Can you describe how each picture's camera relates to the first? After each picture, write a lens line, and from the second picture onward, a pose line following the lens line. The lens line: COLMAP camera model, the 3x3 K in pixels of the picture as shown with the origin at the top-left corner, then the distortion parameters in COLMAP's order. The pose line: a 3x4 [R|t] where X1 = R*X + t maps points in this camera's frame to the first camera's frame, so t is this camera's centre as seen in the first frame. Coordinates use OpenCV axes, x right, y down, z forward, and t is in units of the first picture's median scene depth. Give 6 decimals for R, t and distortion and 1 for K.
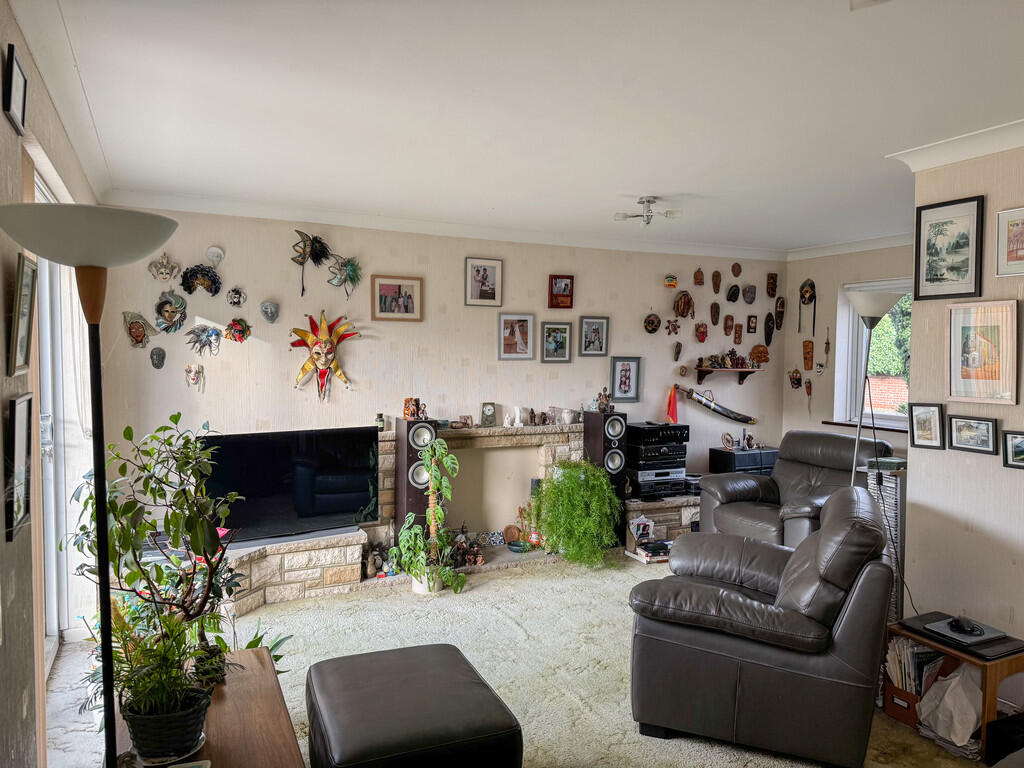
lens RADIAL K [[714.7, 0, 507.1], [0, 714.7, 383.1], [0, 0, 1]] dist [0.054396, -0.073192]
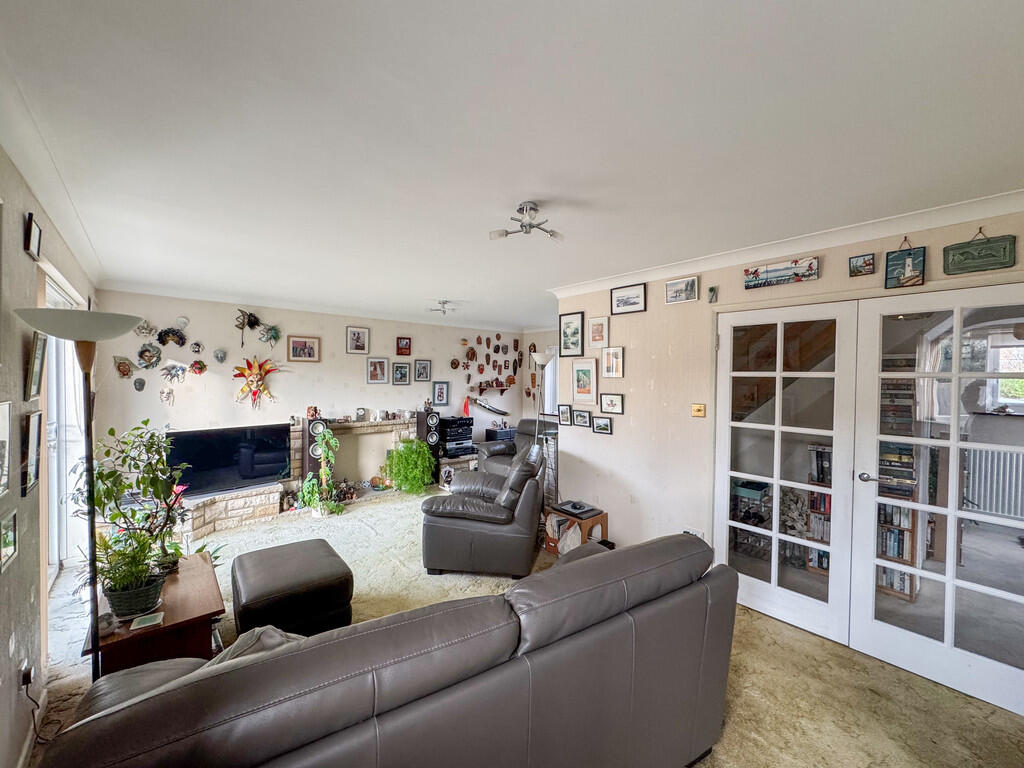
lens RADIAL K [[405.6, 0, 507.8], [0, 405.6, 381.7], [0, 0, 1]] dist [-0.006020, 0.000805]
pose [[0.961555, -0.003268, 0.274592, 0.079510], [0.011669, 0.999512, -0.028968, -0.007409], [-0.274363, 0.031058, 0.961124, -0.125590]]
